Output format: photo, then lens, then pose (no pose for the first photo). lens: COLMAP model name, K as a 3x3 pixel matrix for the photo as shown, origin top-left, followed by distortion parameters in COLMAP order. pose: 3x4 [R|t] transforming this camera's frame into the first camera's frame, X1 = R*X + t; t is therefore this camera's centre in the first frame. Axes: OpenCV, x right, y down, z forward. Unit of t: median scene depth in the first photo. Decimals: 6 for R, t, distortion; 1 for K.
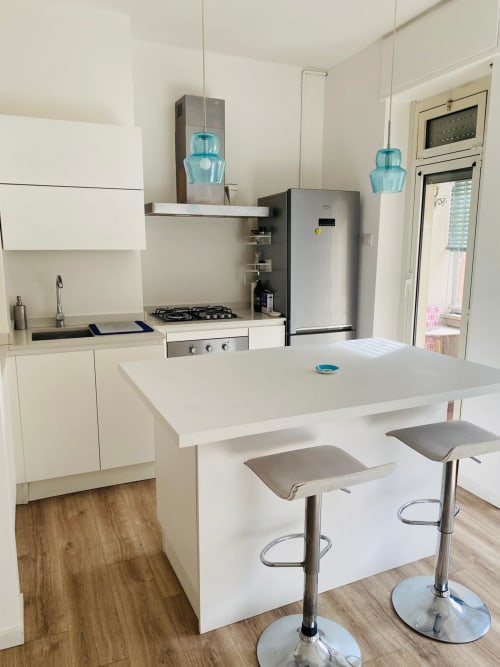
lens RADIAL K [[501.1, 0, 254.3], [0, 501.1, 337.3], [0, 0, 1]] dist [0.060853, -0.073046]
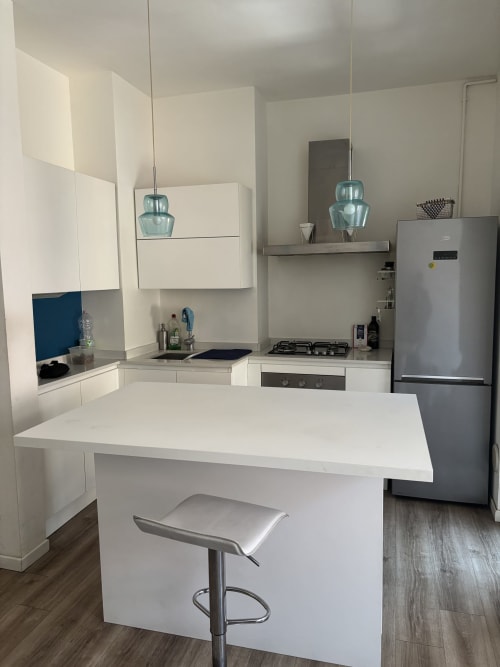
lens RADIAL K [[501.1, 0, 252.0], [0, 501.1, 336.3], [0, 0, 1]] dist [0.060853, -0.073046]
pose [[0.768451, 0.067582, -0.636330, 0.436515], [-0.108641, 0.993750, -0.025656, -0.032440], [0.630619, 0.088847, 0.770990, 0.140189]]
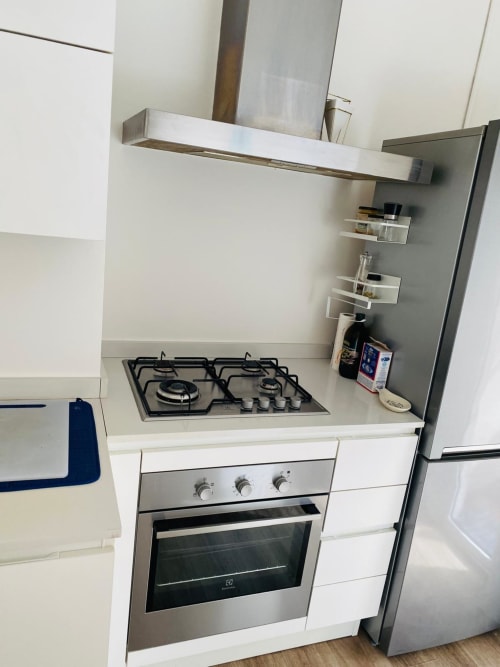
lens RADIAL K [[501.1, 0, 251.8], [0, 501.1, 334.6], [0, 0, 1]] dist [0.060853, -0.073046]
pose [[0.990617, 0.133606, -0.028762, -0.081961], [-0.131233, 0.988681, 0.072722, -0.123516], [0.038153, -0.068265, 0.996937, 0.552238]]
